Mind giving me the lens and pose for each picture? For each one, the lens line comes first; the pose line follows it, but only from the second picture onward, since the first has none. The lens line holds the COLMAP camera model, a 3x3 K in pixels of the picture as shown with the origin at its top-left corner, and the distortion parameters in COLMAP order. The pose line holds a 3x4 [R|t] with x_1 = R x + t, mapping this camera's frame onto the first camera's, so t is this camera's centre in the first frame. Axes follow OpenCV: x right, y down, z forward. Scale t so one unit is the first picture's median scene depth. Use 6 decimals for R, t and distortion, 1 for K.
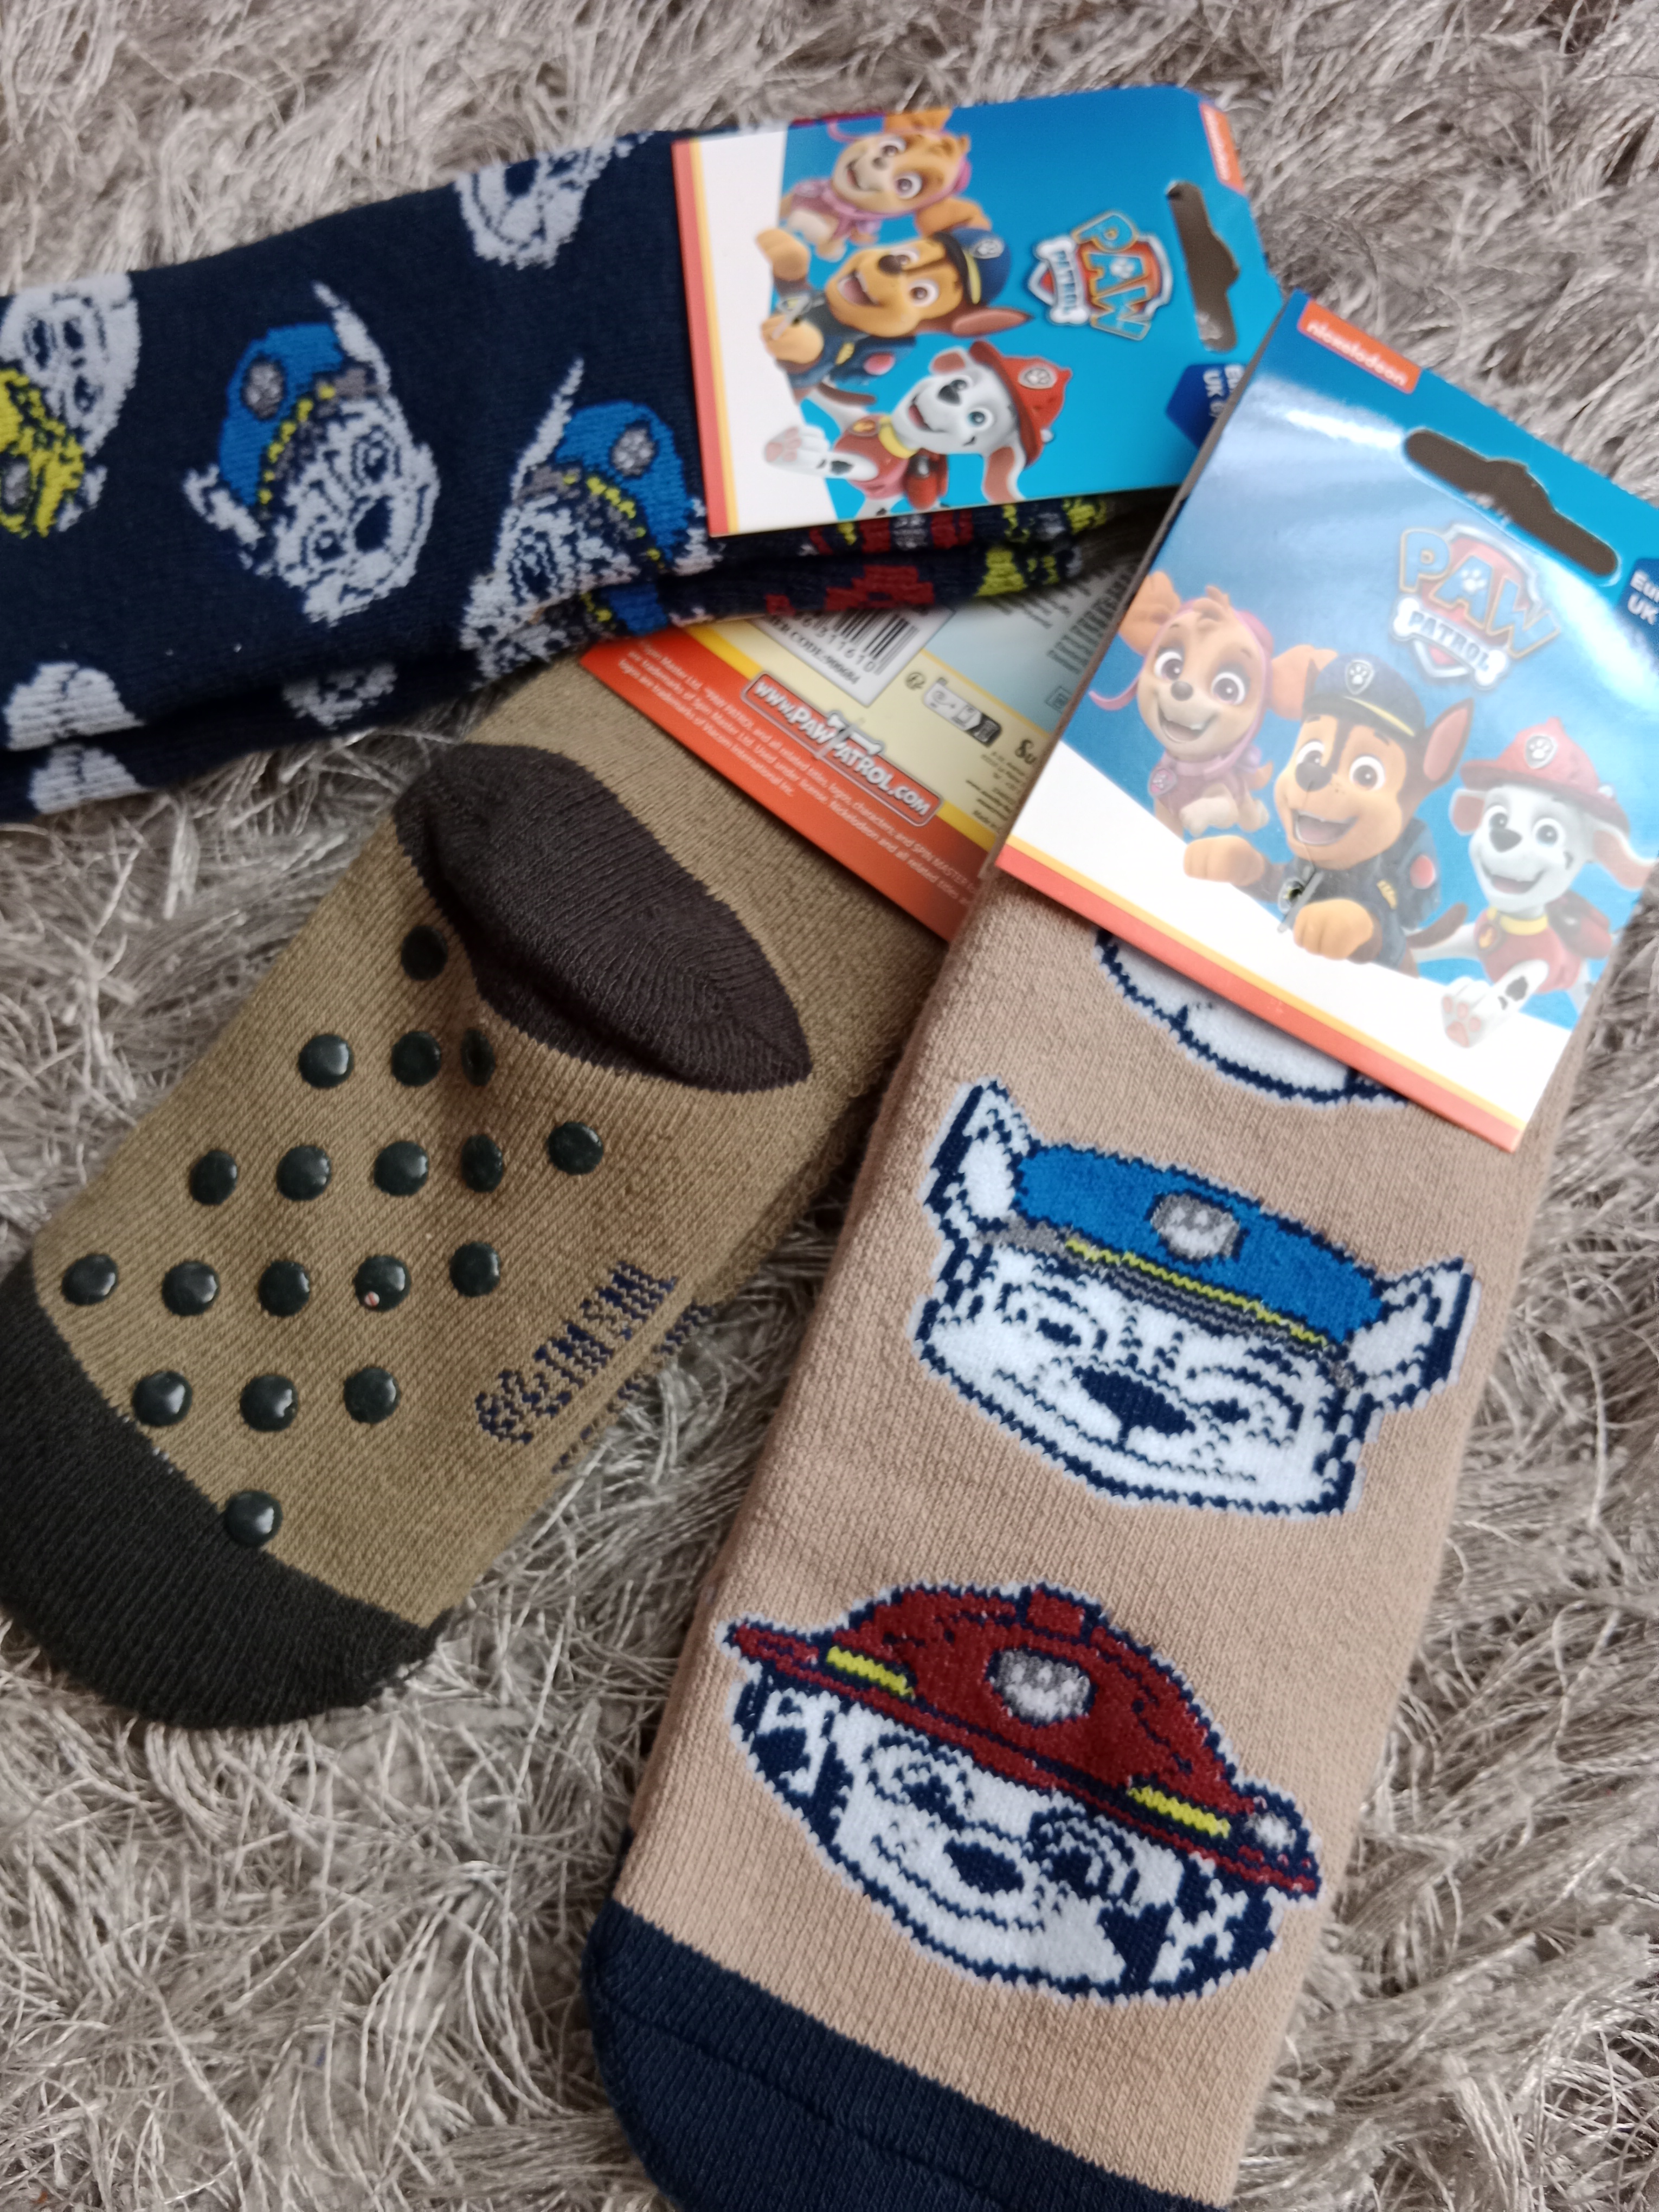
lens RADIAL K [[1783.5, 0, 829.5], [0, 1783.5, 1106.0], [0, 0, 1]] dist [0.120963, -0.271030]
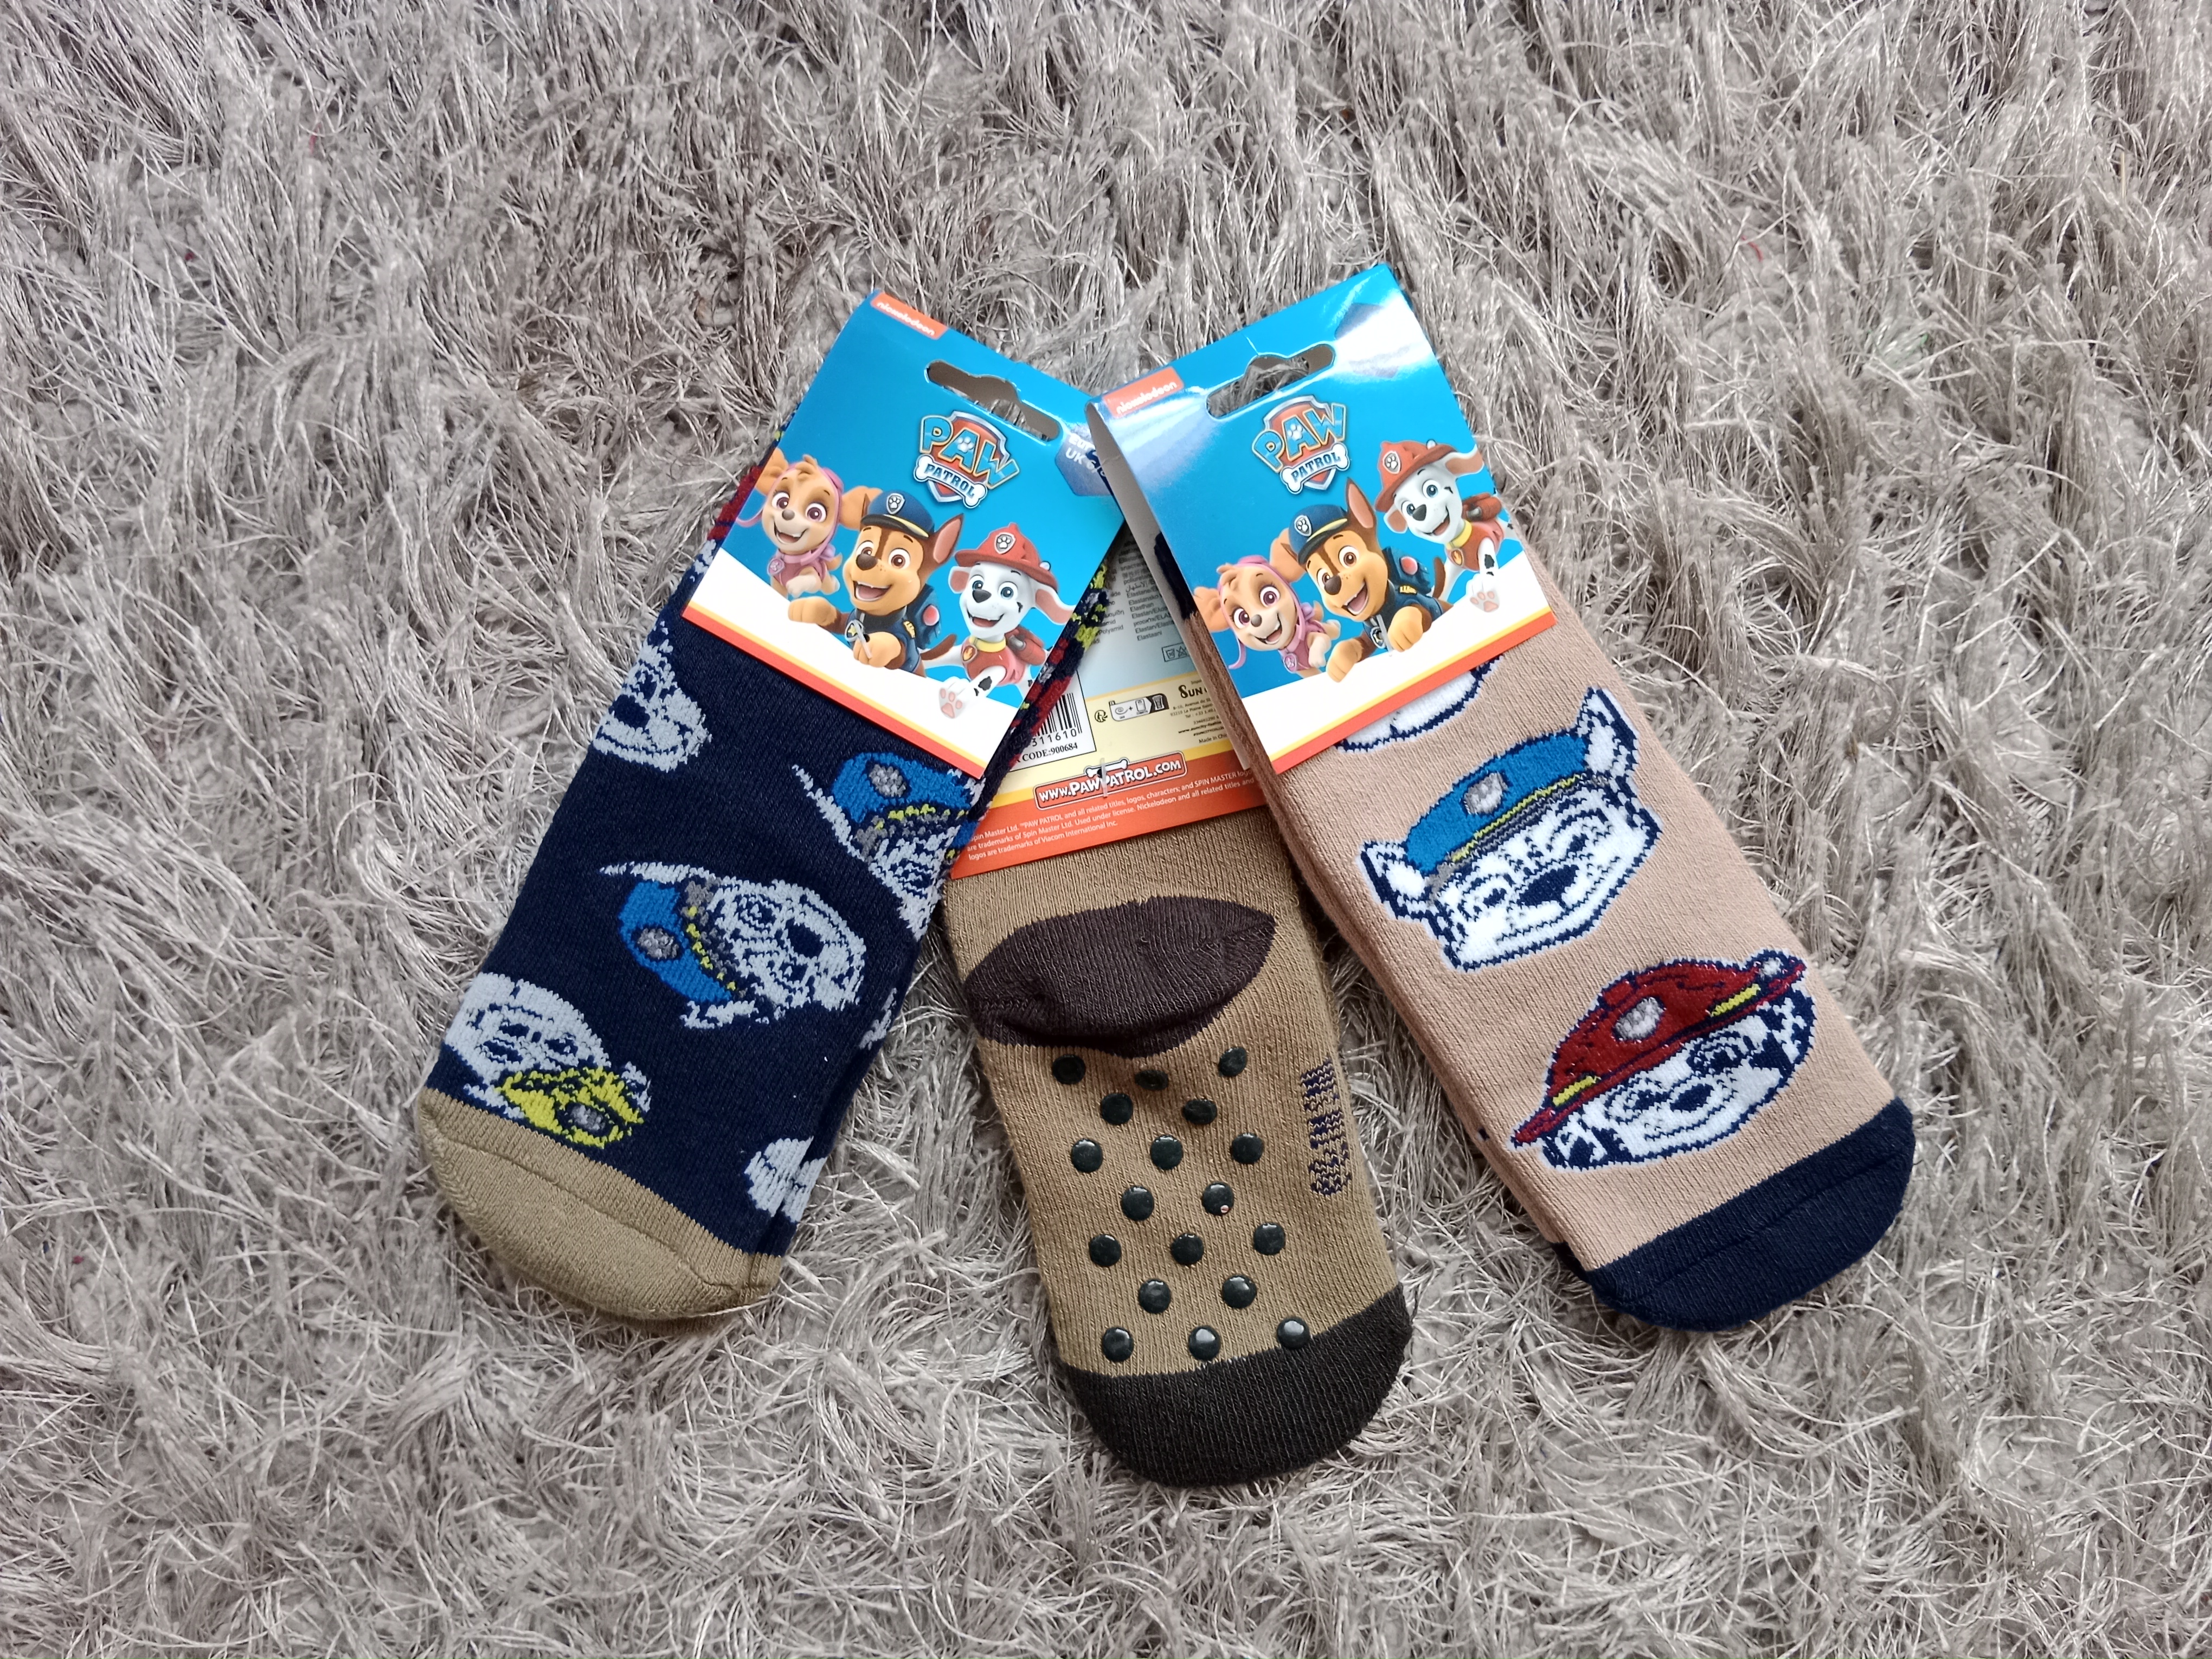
lens RADIAL K [[1783.5, 0, 1106.0], [0, 1783.5, 829.5], [0, 0, 1]] dist [0.120963, -0.271030]
pose [[0.573755, -0.814908, 0.082040, -0.178887], [0.774861, 0.572534, 0.267948, -0.671223], [-0.265323, -0.090167, 0.959934, -0.577555]]
